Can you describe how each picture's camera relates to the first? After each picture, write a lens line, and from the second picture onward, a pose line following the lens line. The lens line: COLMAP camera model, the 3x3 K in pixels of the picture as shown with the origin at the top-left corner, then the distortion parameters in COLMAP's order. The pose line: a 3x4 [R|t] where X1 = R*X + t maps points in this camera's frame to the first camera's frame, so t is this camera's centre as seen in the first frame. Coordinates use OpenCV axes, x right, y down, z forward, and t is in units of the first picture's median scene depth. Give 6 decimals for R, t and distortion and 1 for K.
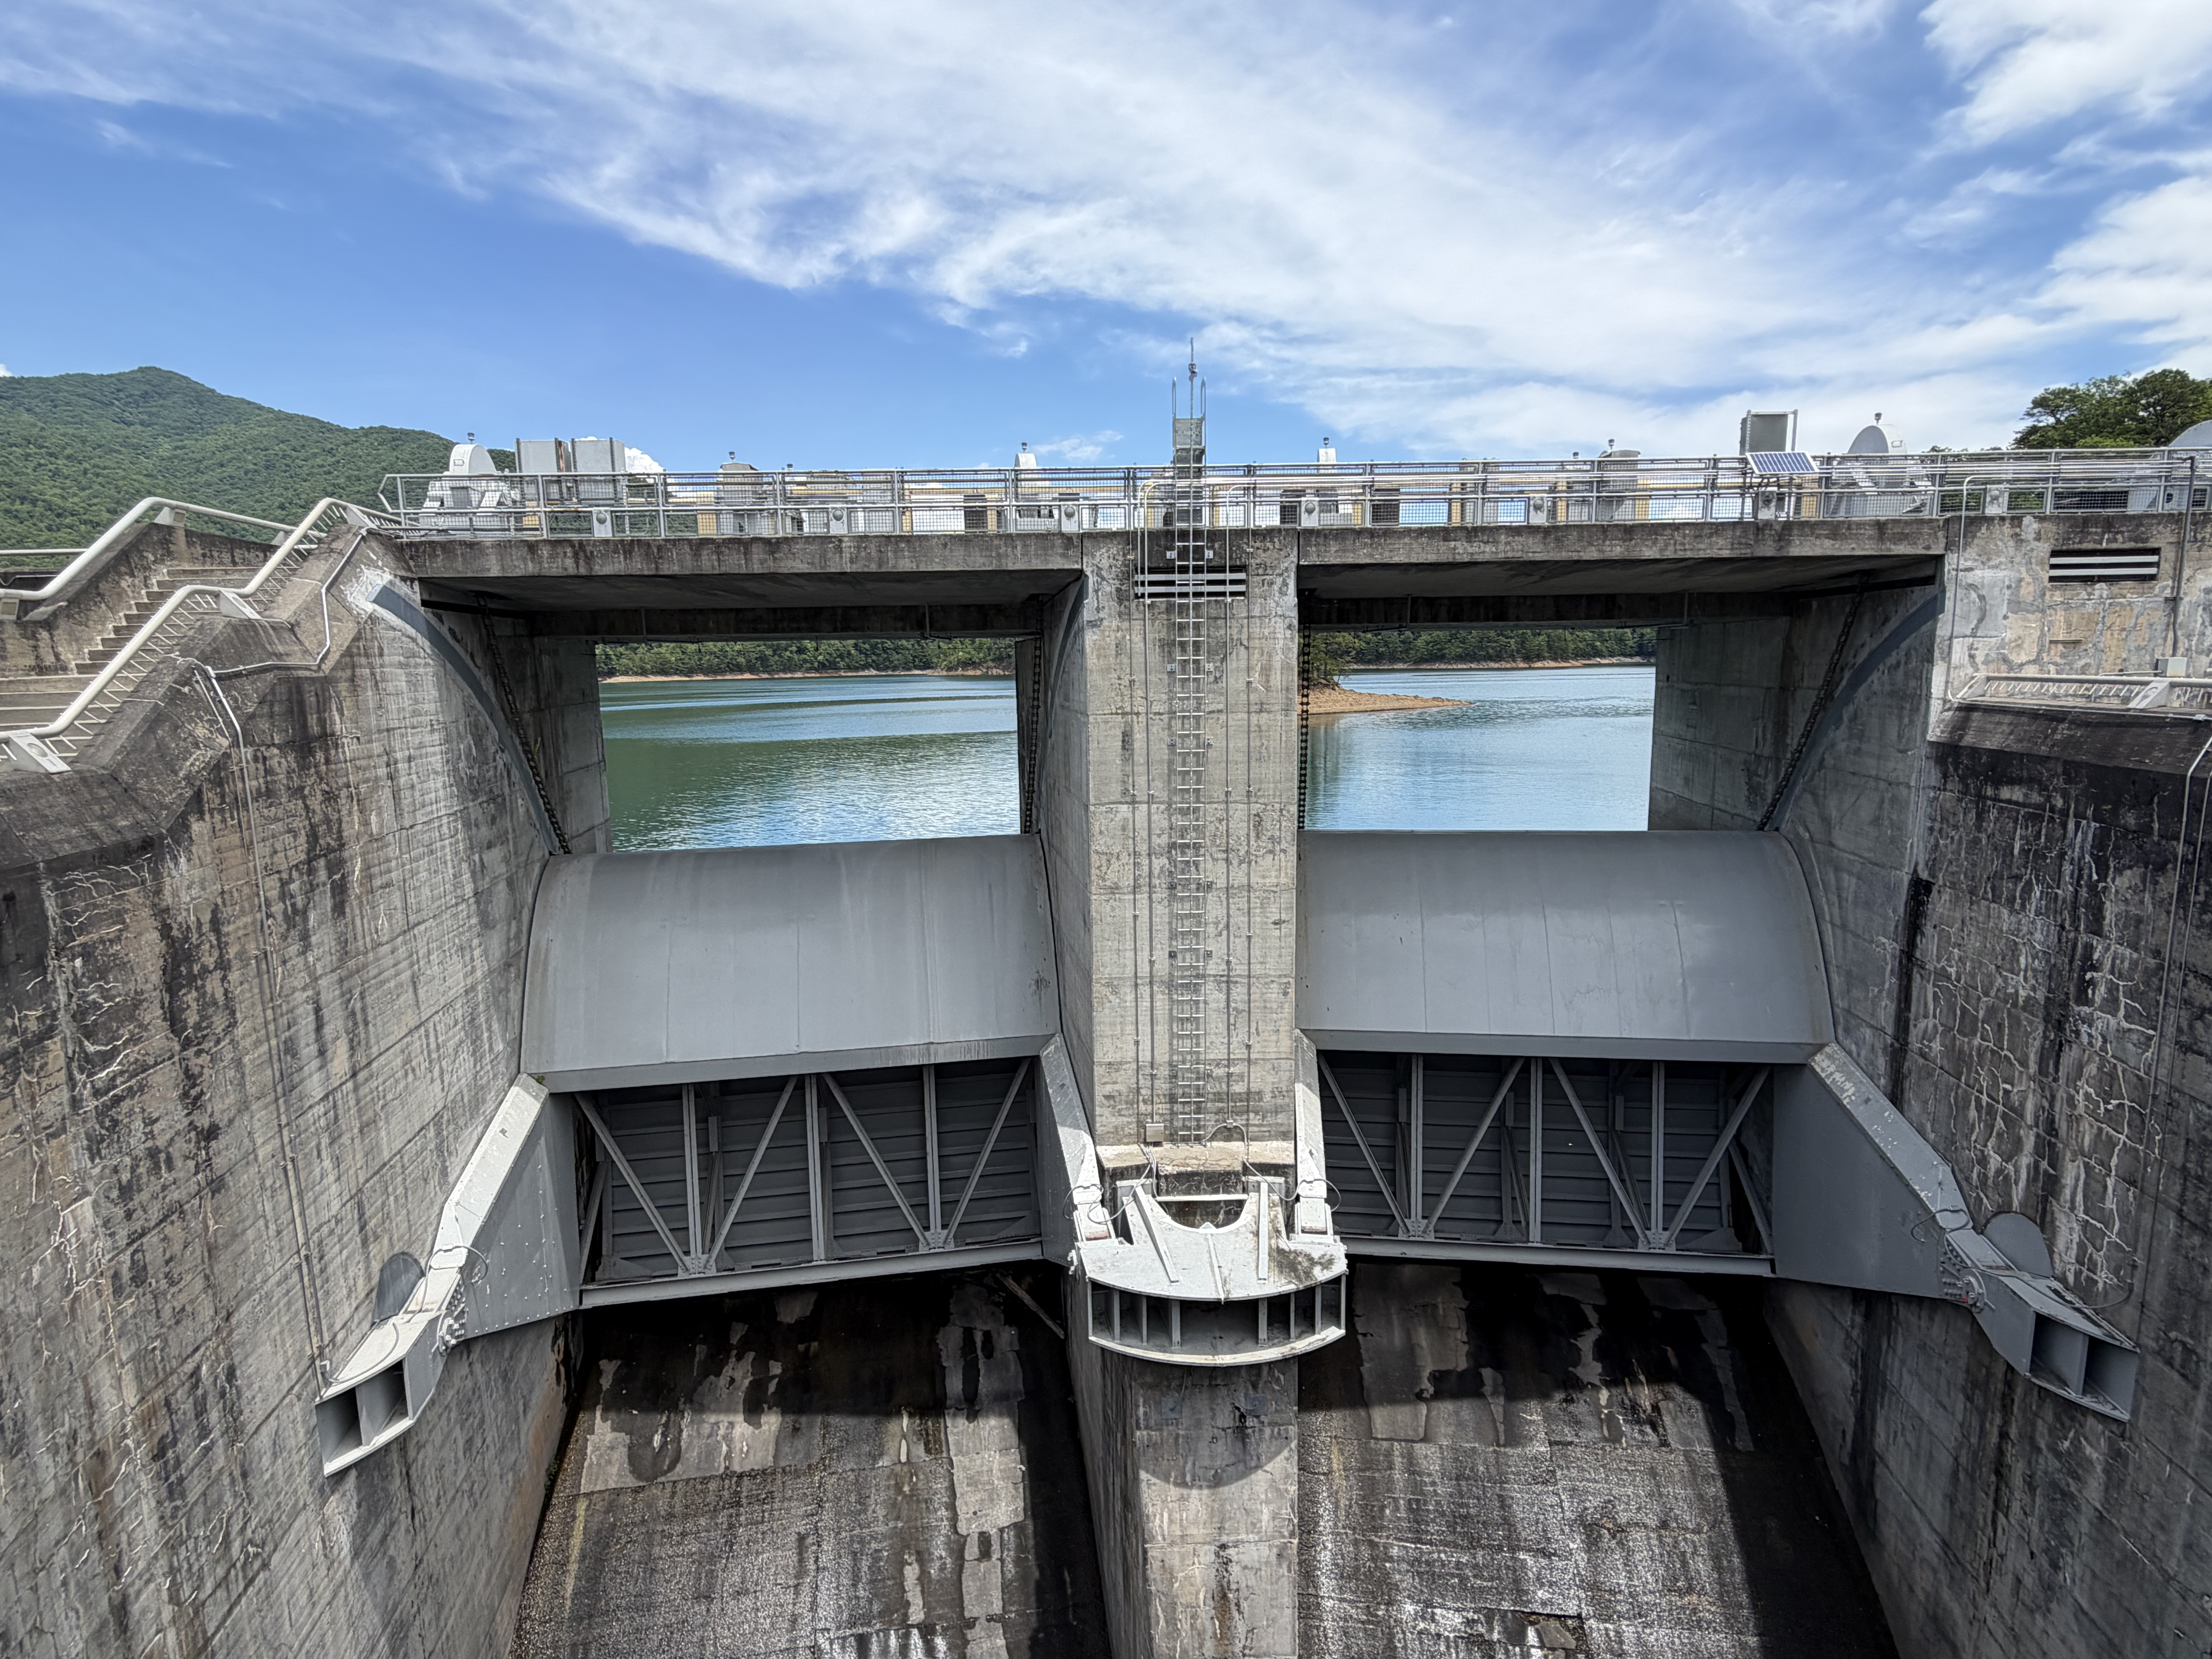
lens RADIAL K [[1150.1, 0, 1102.5], [0, 1150.1, 830.3], [0, 0, 1]] dist [0.002788, 0.000478]
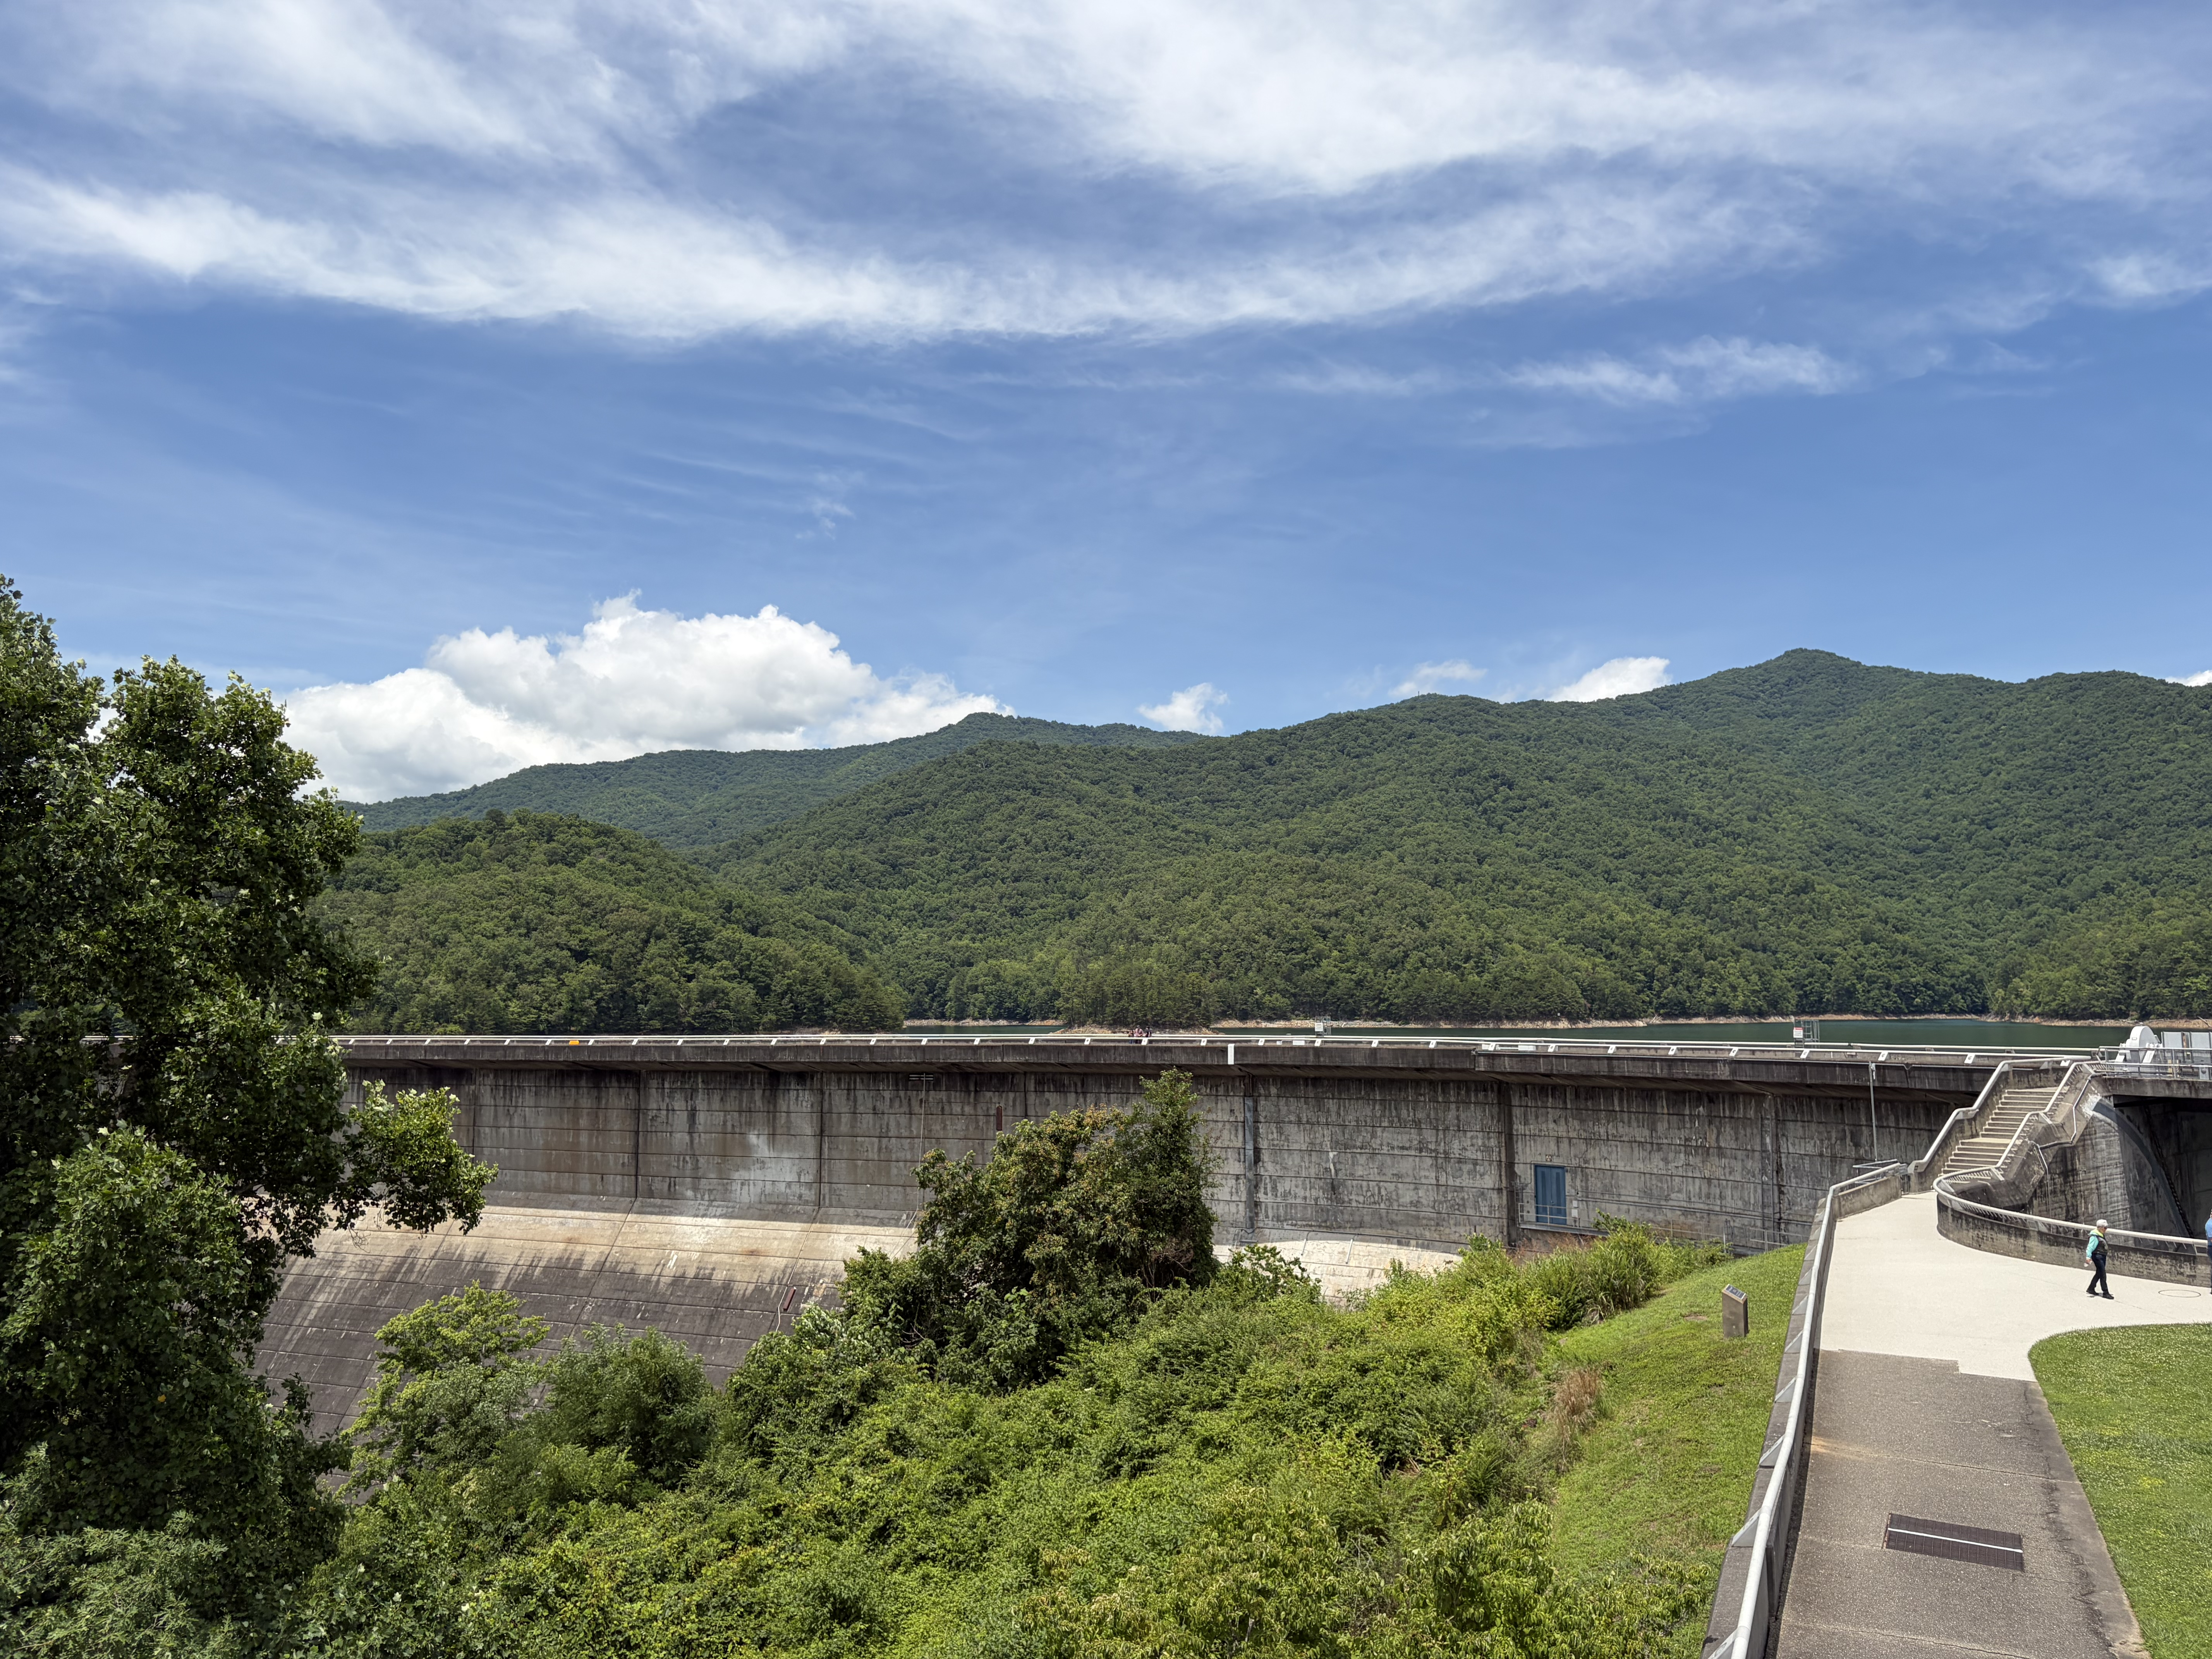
lens RADIAL K [[1695.0, 0, 1118.3], [0, 1695.0, 836.0], [0, 0, 1]] dist [0.074388, -0.066581]
pose [[0.502790, -0.071222, -0.861469, 0.131922], [-0.124881, 0.980160, -0.153921, 0.003560], [0.855340, 0.184971, 0.483920, -0.230097]]
